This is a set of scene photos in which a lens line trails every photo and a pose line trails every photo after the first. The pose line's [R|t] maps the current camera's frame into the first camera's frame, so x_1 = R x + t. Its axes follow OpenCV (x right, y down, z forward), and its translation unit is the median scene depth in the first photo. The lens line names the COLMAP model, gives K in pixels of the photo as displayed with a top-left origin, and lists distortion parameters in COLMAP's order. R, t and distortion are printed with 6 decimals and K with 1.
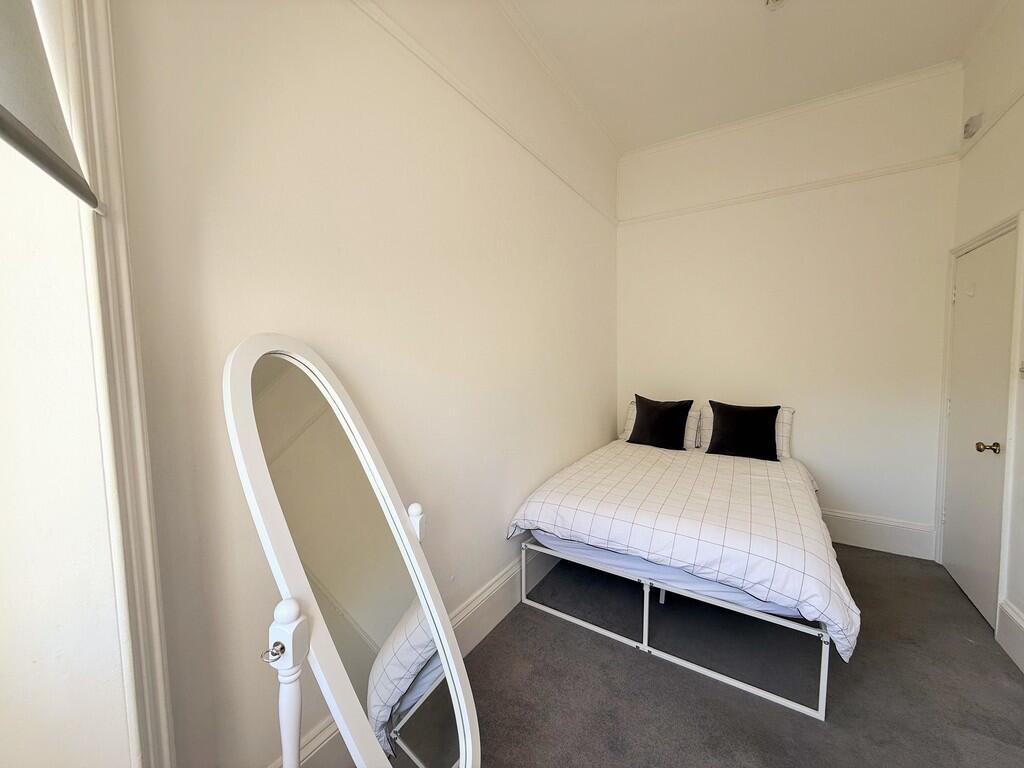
lens RADIAL K [[405.0, 0, 507.8], [0, 405.0, 385.0], [0, 0, 1]] dist [-0.000019, -0.000745]
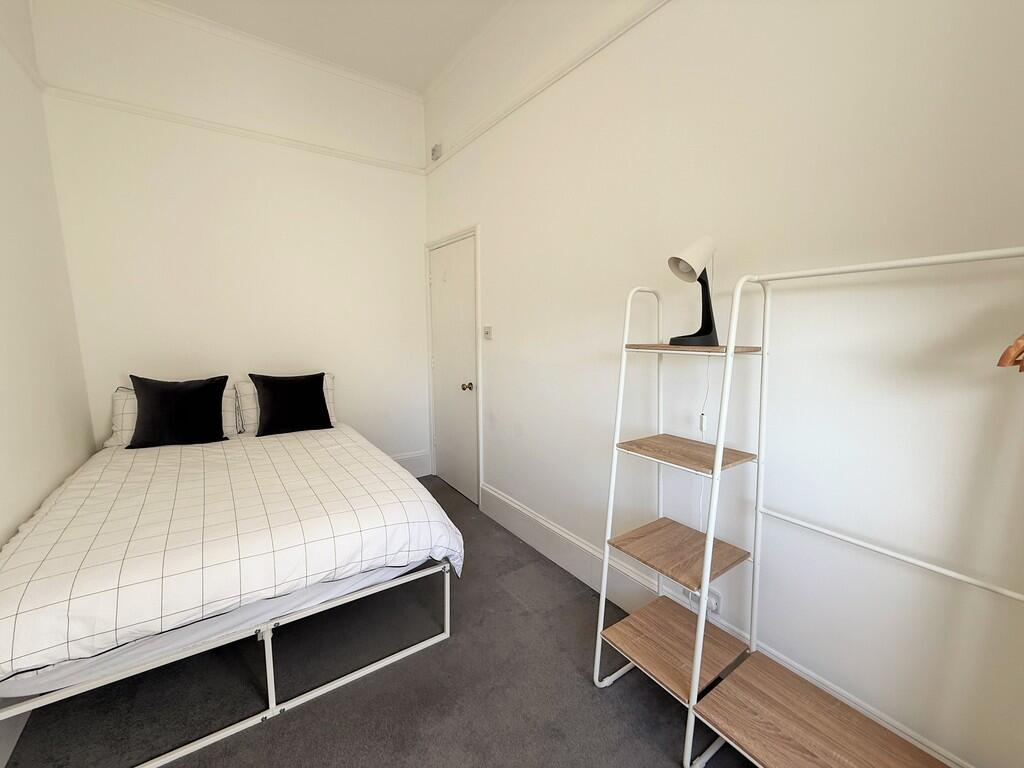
lens RADIAL K [[405.0, 0, 507.8], [0, 405.0, 385.0], [0, 0, 1]] dist [-0.000019, -0.000745]
pose [[0.383021, -0.116079, 0.916417, -0.090592], [0.054020, 0.993190, 0.103226, 0.005073], [-0.922159, 0.009967, 0.386683, 0.274174]]
